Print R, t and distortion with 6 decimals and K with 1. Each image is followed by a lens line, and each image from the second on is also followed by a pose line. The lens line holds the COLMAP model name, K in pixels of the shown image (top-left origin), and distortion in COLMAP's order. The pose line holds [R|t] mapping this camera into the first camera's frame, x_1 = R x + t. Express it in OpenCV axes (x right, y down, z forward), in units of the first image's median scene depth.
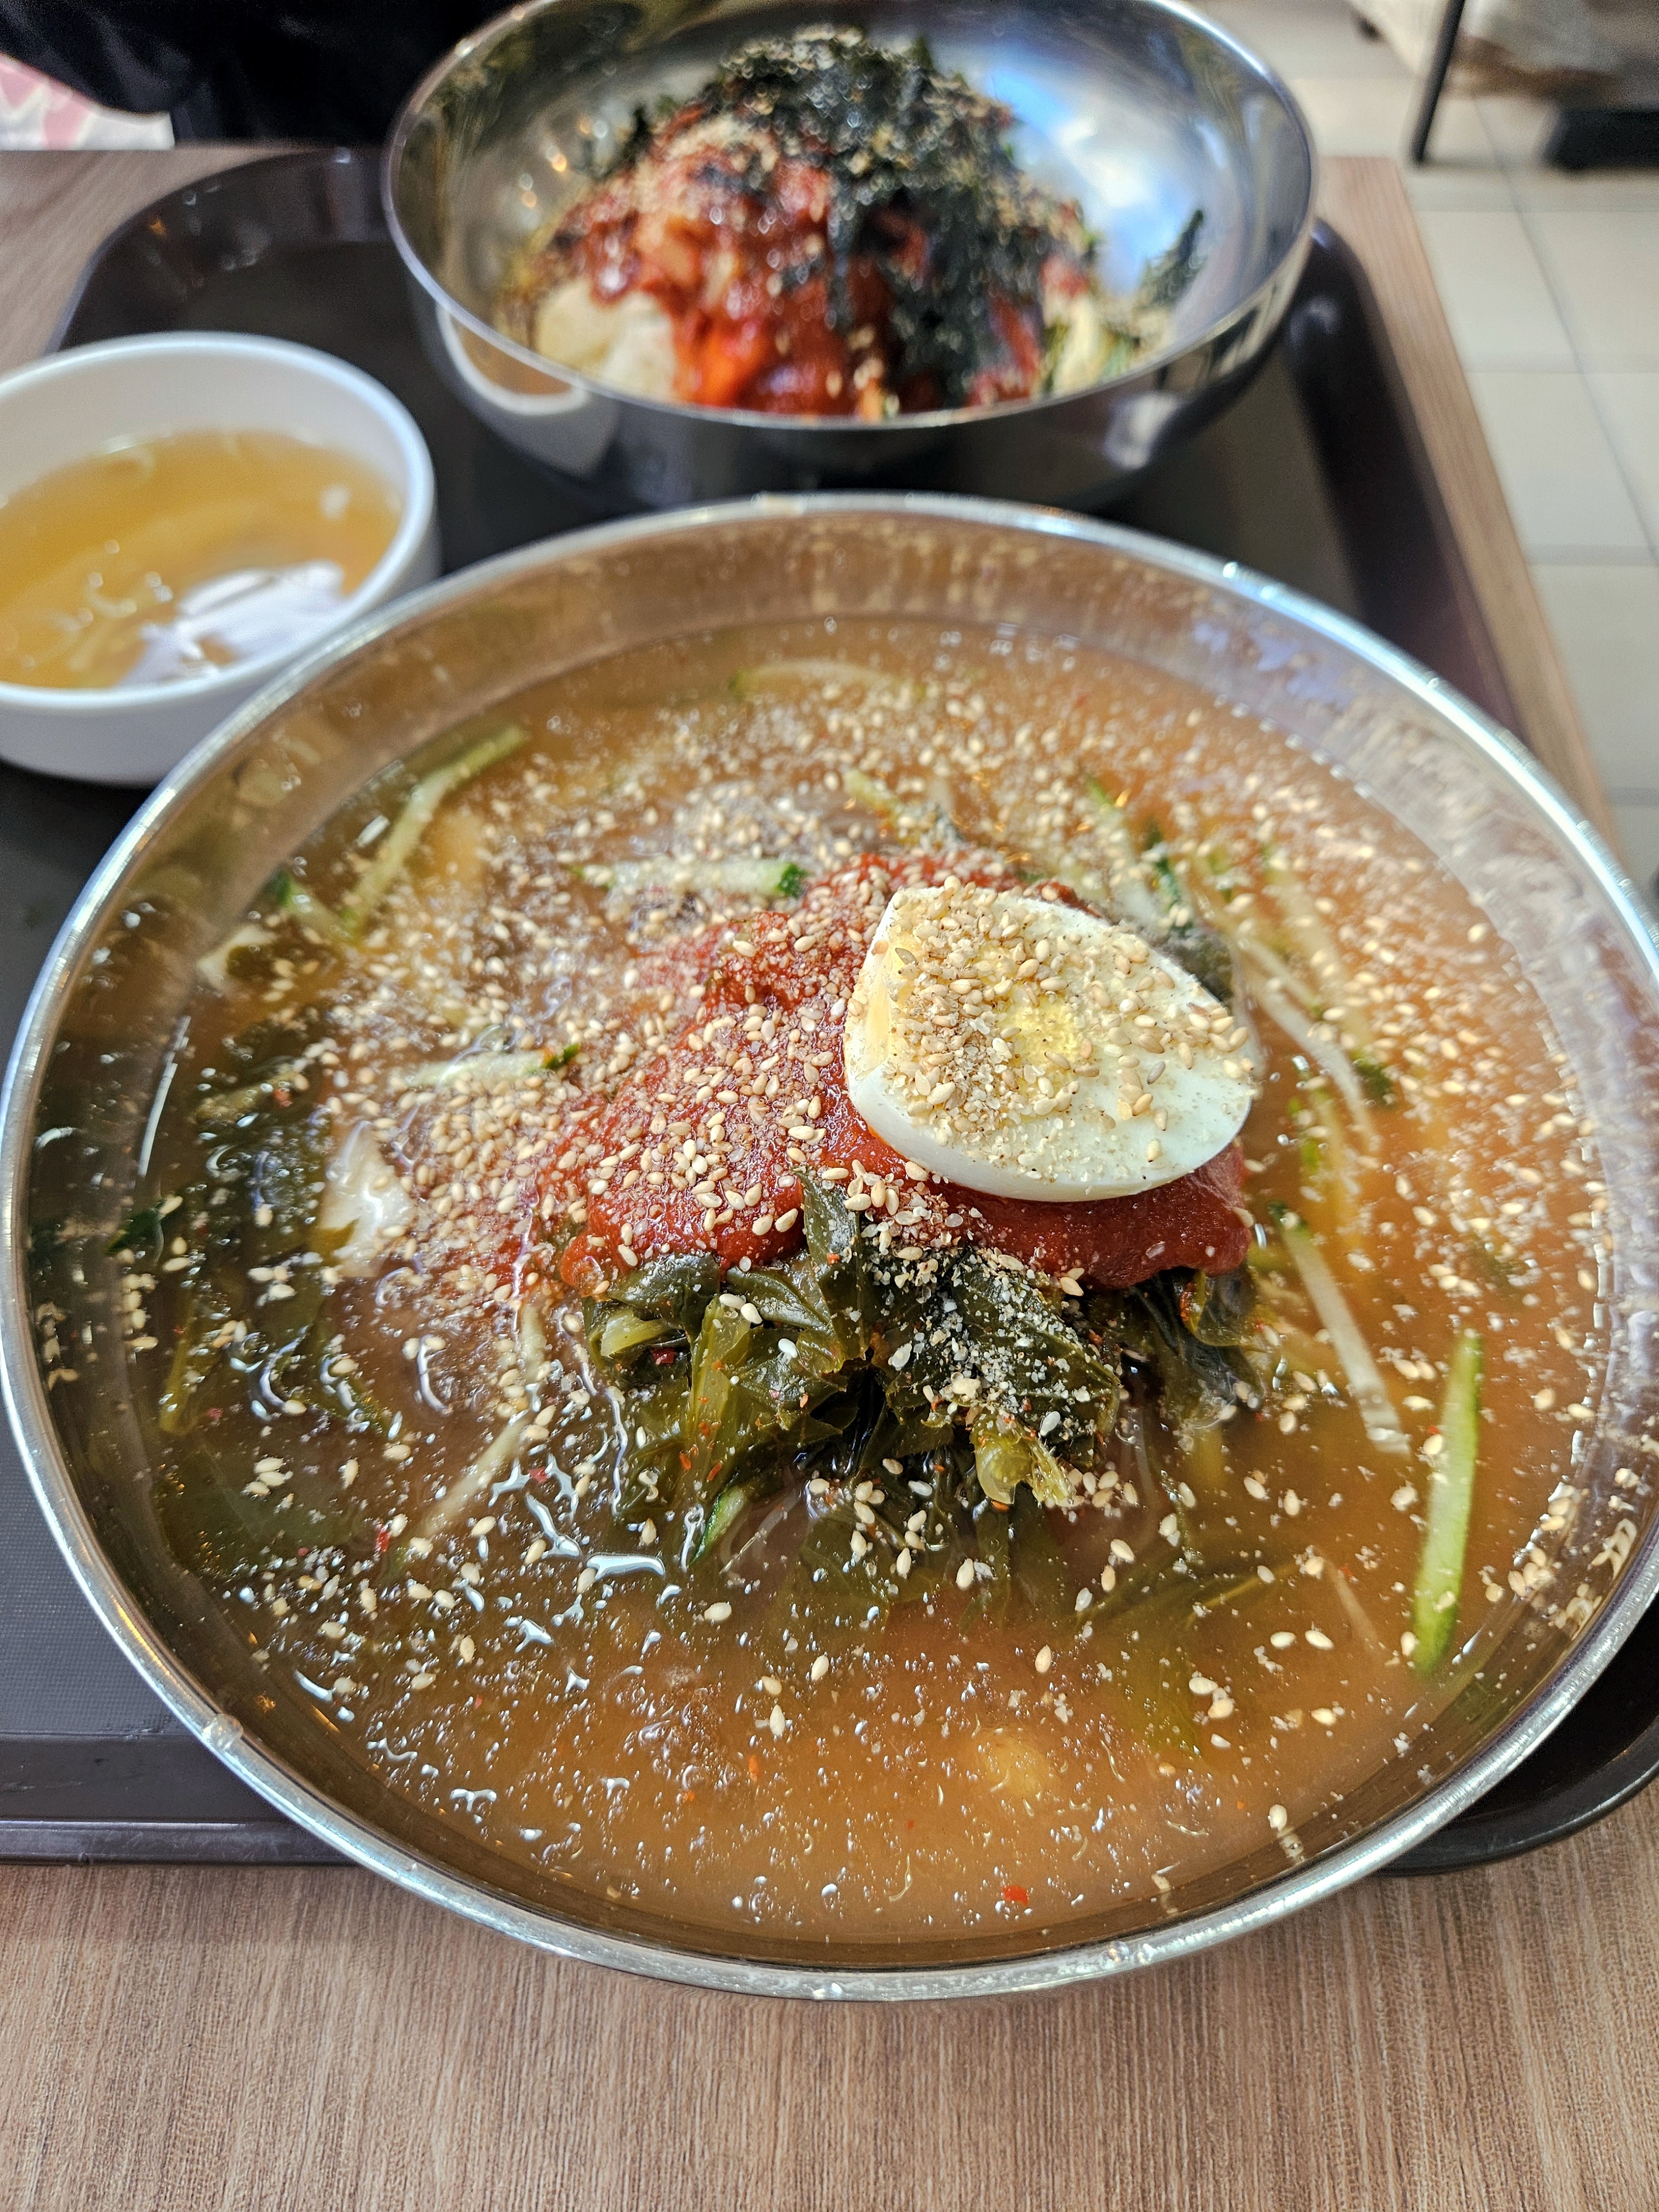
lens RADIAL K [[1502.9, 0, 820.7], [0, 1502.9, 1070.3], [0, 0, 1]] dist [-0.008983, -0.040406]
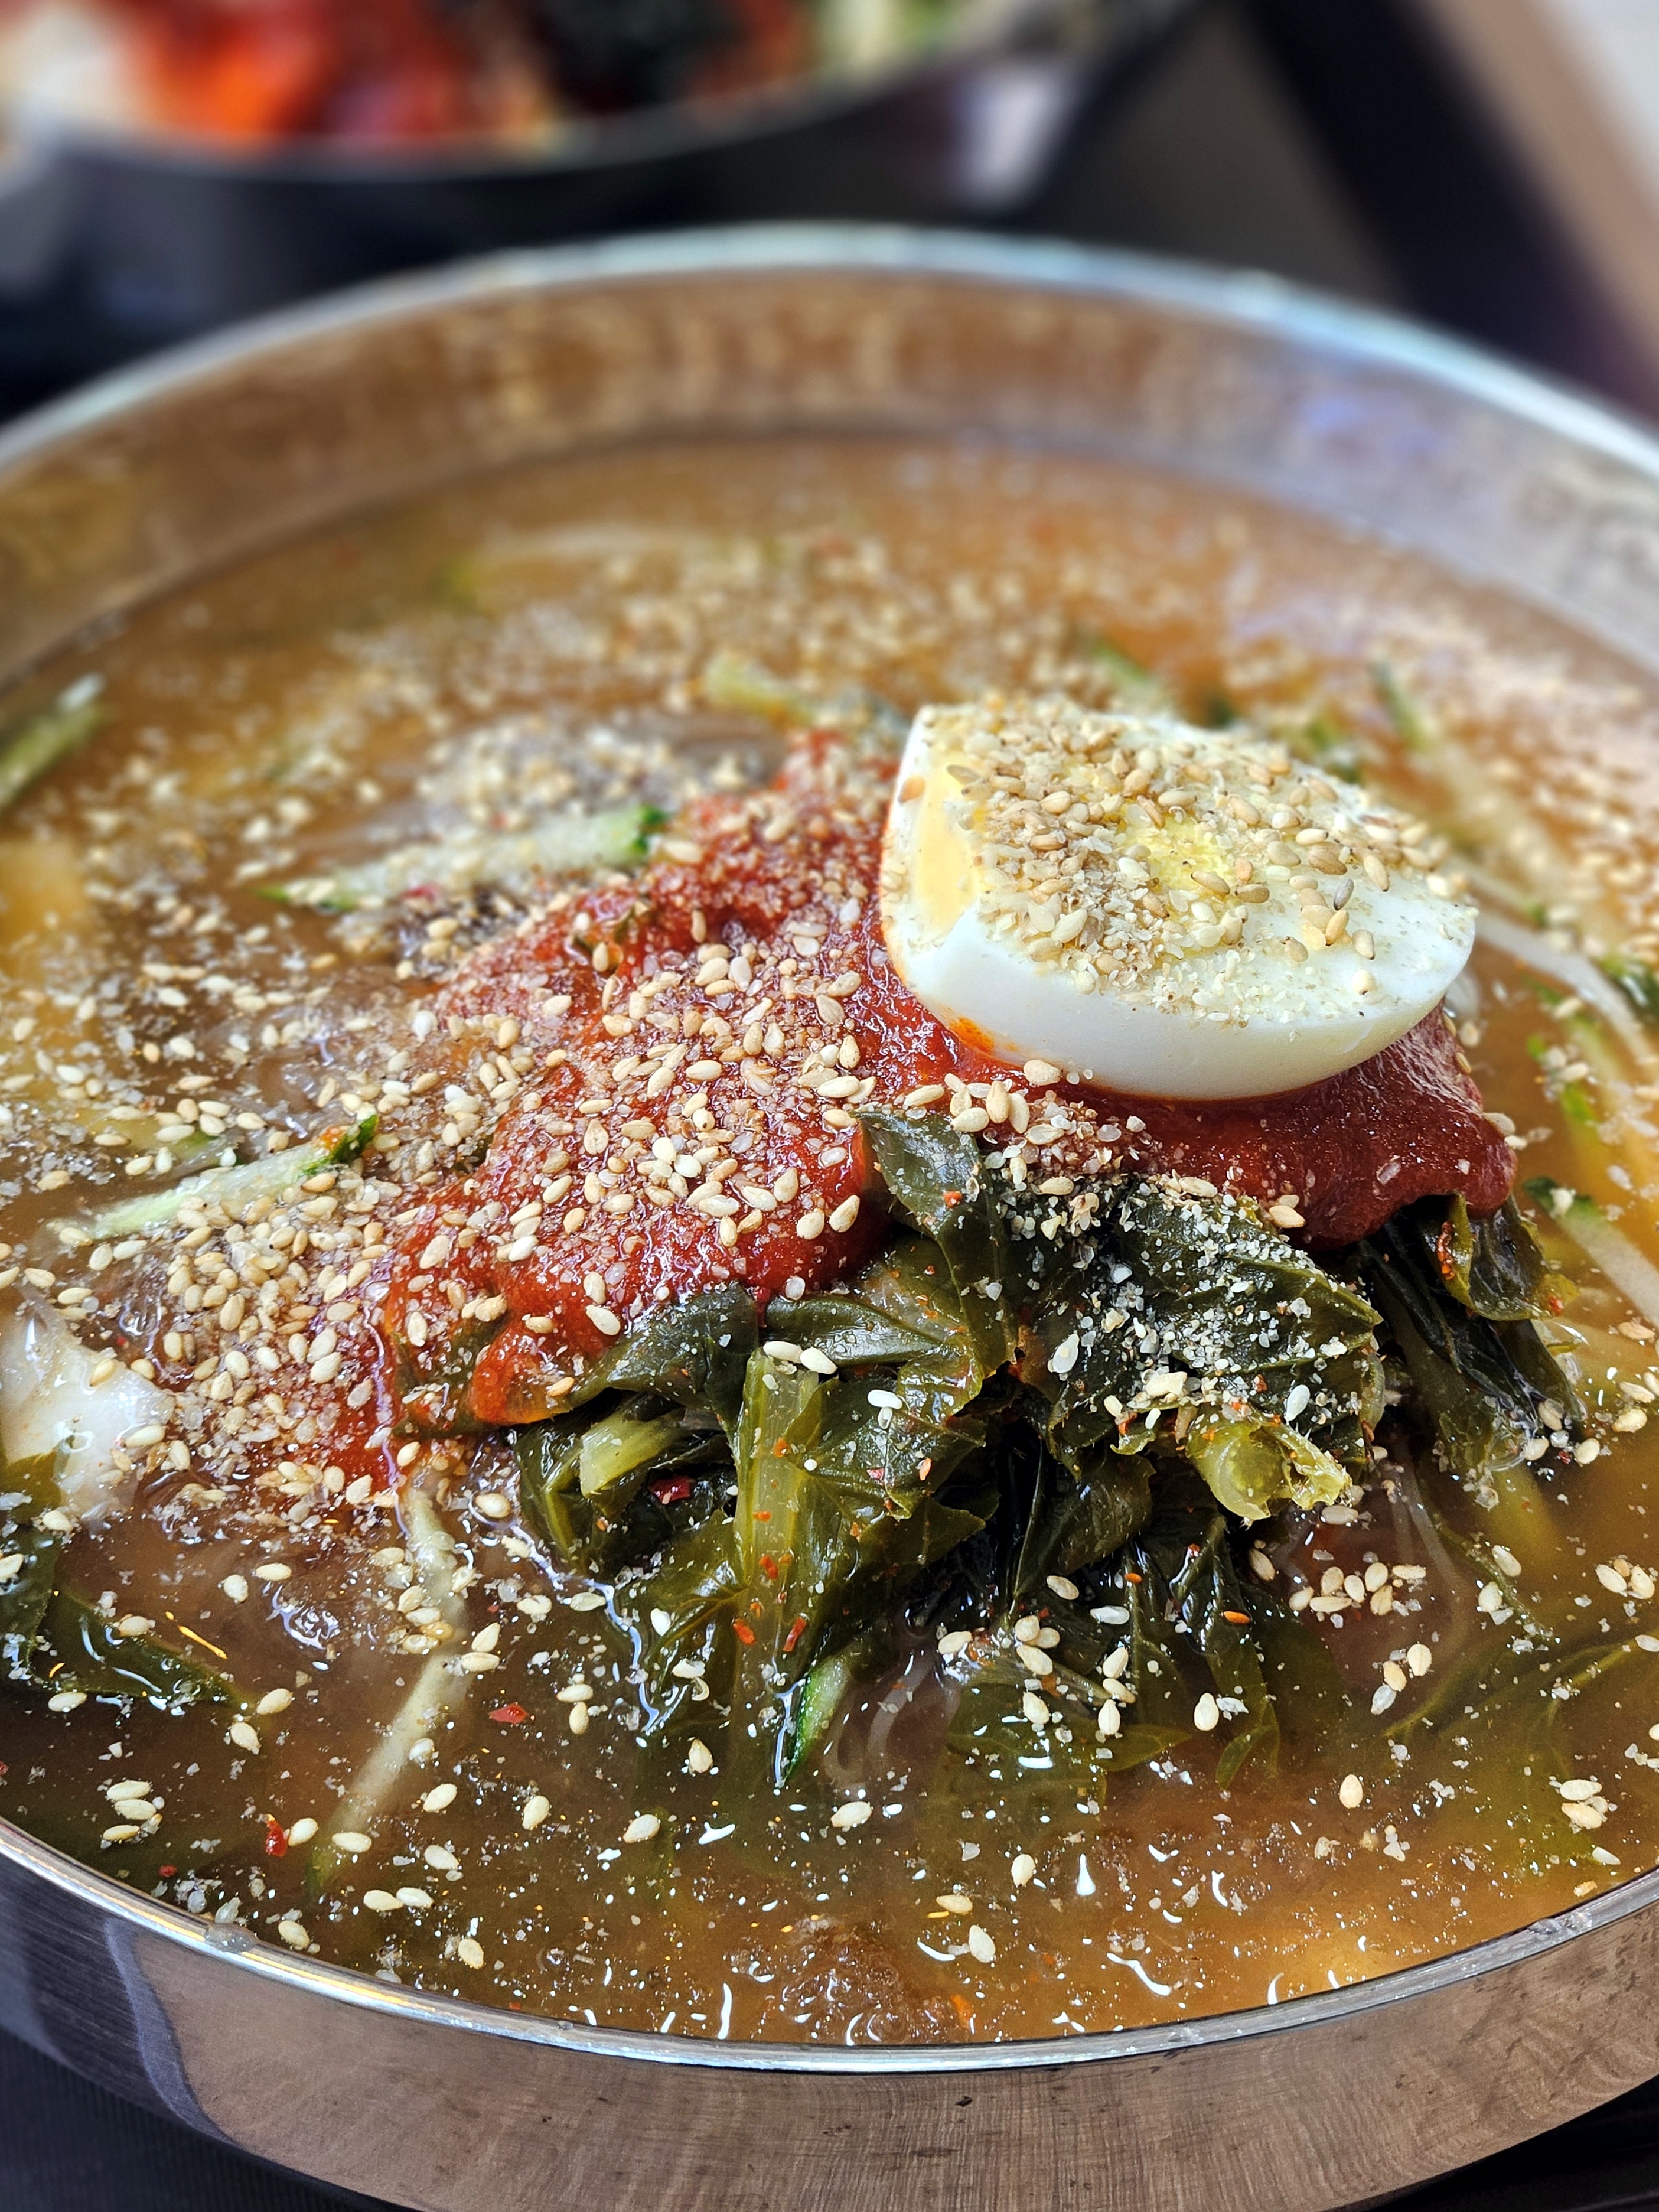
lens RADIAL K [[4473.8, 0, 910.3], [0, 4473.8, 975.3], [0, 0, 1]] dist [-1.668434, 22.612531]
pose [[0.969348, -0.133672, 0.206148, -0.375101], [0.180206, 0.957142, -0.226725, 0.439170], [-0.167006, 0.256924, 0.951892, -0.850426]]
